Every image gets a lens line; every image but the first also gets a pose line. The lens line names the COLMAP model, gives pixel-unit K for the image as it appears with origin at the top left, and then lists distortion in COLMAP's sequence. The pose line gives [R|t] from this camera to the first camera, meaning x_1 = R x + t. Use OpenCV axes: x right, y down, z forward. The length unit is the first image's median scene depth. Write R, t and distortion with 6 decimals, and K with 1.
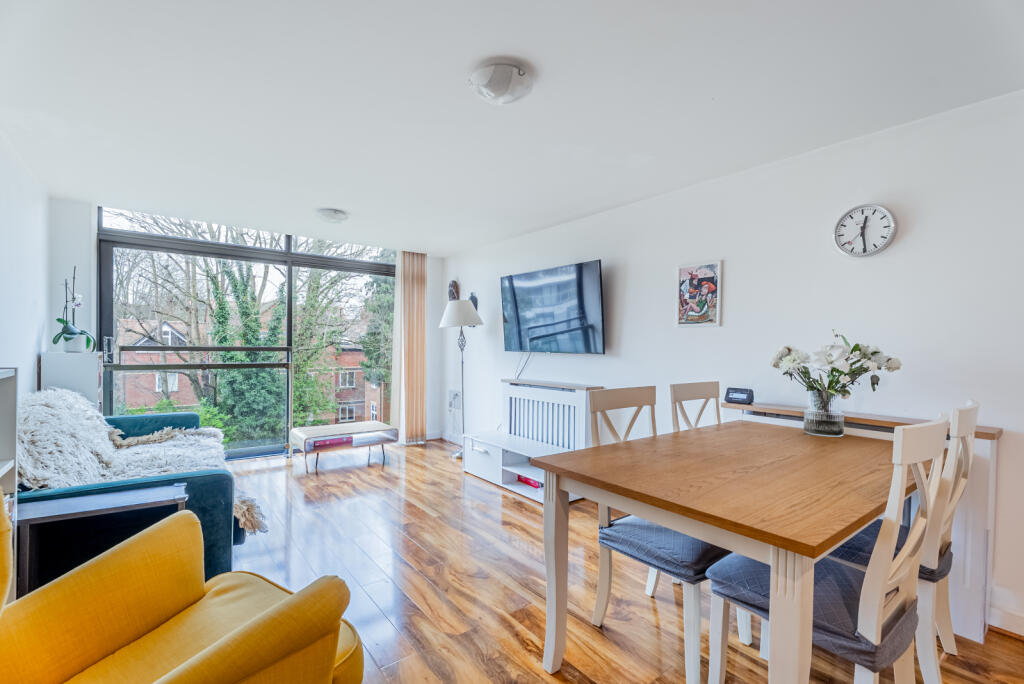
lens RADIAL K [[468.3, 0, 513.4], [0, 468.3, 353.3], [0, 0, 1]] dist [-0.000056, 0.000000]
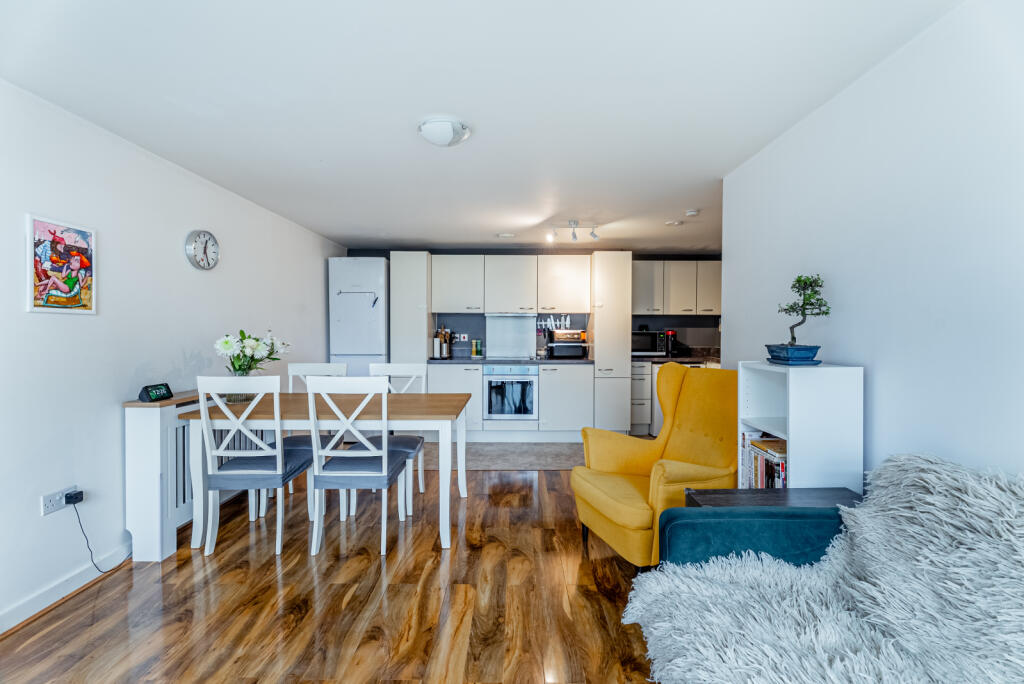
lens RADIAL K [[454.8, 0, 515.6], [0, 454.8, 340.0], [0, 0, 1]] dist [-0.000188, -0.000300]
pose [[-0.797351, -0.025060, 0.602995, -0.656534], [-0.004077, 0.999338, 0.036140, -0.051439], [-0.603502, 0.026357, -0.796926, 1.339305]]
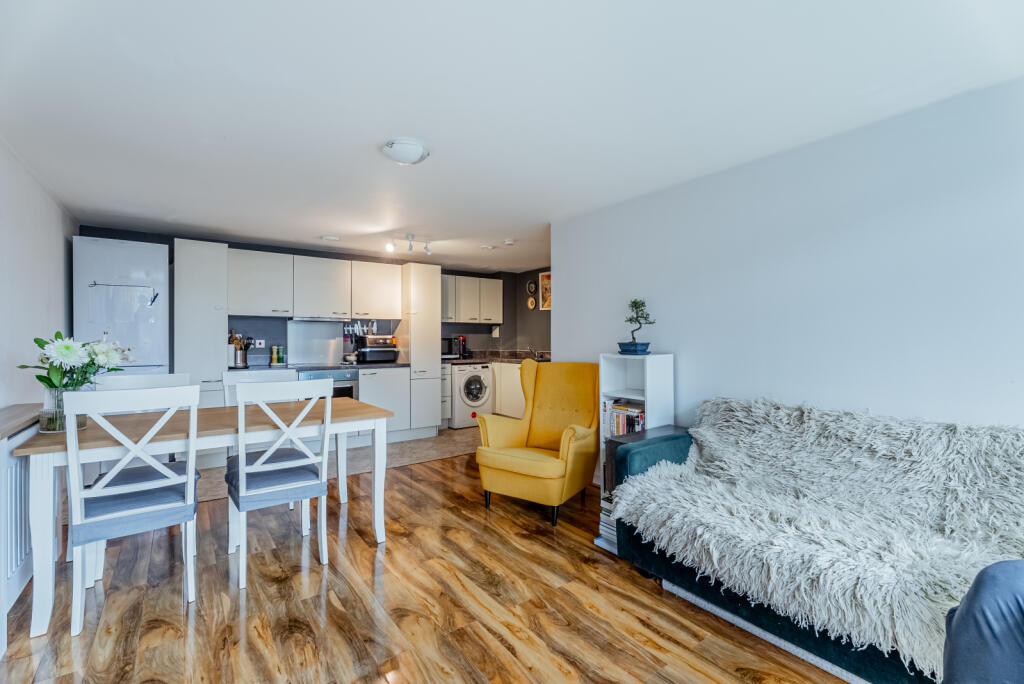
lens RADIAL K [[454.8, 0, 515.6], [0, 454.8, 340.0], [0, 0, 1]] dist [-0.000188, -0.000300]
pose [[-0.999899, -0.010552, 0.009511, -0.258854], [-0.010423, 0.999855, 0.013447, -0.037108], [-0.009652, 0.013347, -0.999864, 1.674972]]
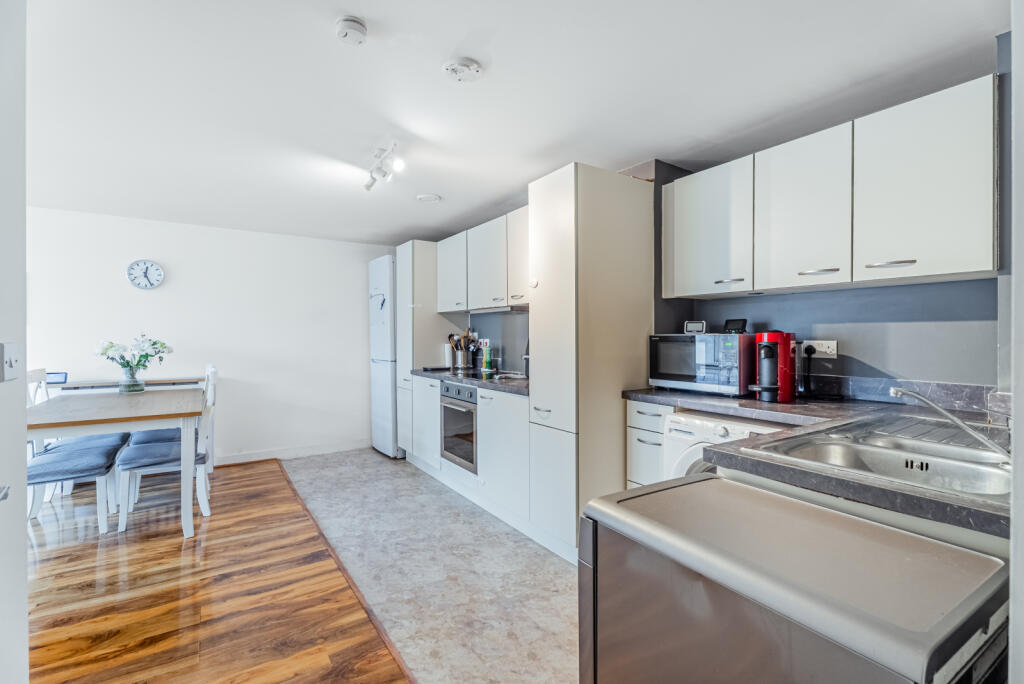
lens RADIAL K [[469.0, 0, 523.9], [0, 469.0, 341.0], [0, 0, 1]] dist [-0.000460, -0.000120]
pose [[0.069388, -0.023243, 0.997319, -0.808548], [0.014552, 0.999646, 0.022285, -0.027760], [-0.997484, 0.012967, 0.069702, -0.470336]]
